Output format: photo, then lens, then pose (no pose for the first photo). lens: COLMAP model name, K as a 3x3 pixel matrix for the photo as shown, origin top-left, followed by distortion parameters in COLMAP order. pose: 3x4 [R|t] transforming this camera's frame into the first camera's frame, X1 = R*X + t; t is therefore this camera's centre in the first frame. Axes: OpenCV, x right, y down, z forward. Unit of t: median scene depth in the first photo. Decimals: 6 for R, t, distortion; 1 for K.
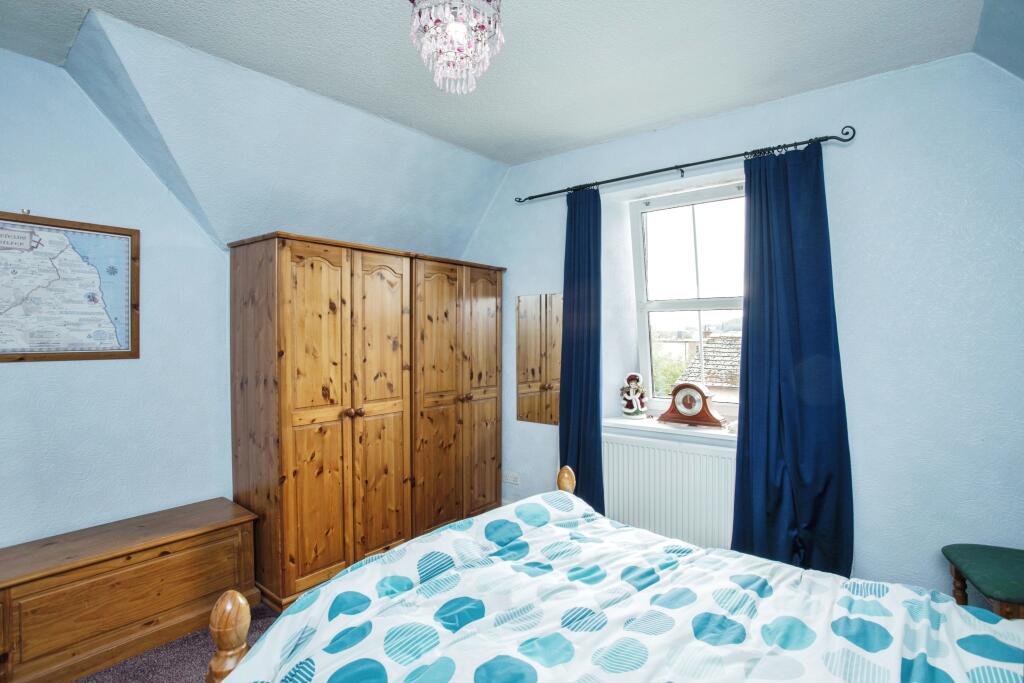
lens RADIAL K [[515.1, 0, 512.2], [0, 515.1, 338.0], [0, 0, 1]] dist [-0.041910, 0.014120]
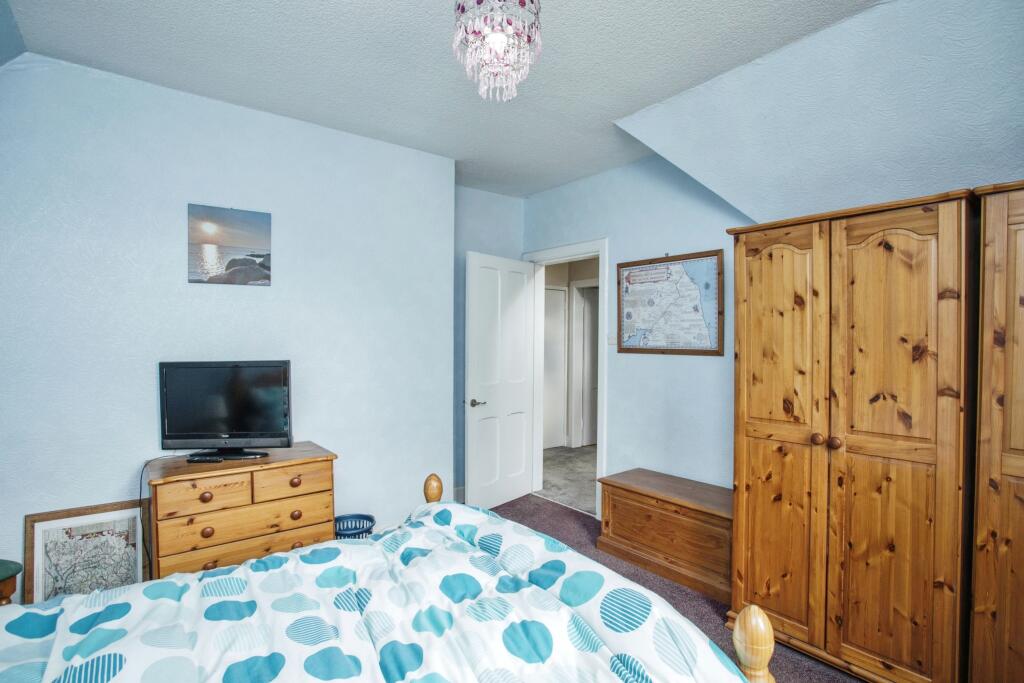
lens RADIAL K [[515.1, 0, 512.8], [0, 515.1, 346.7], [0, 0, 1]] dist [-0.041910, 0.014120]
pose [[-0.234009, 0.017639, -0.972074, 0.535661], [-0.004528, 0.999805, 0.019233, -0.002867], [0.972224, 0.008903, -0.233884, 0.767362]]
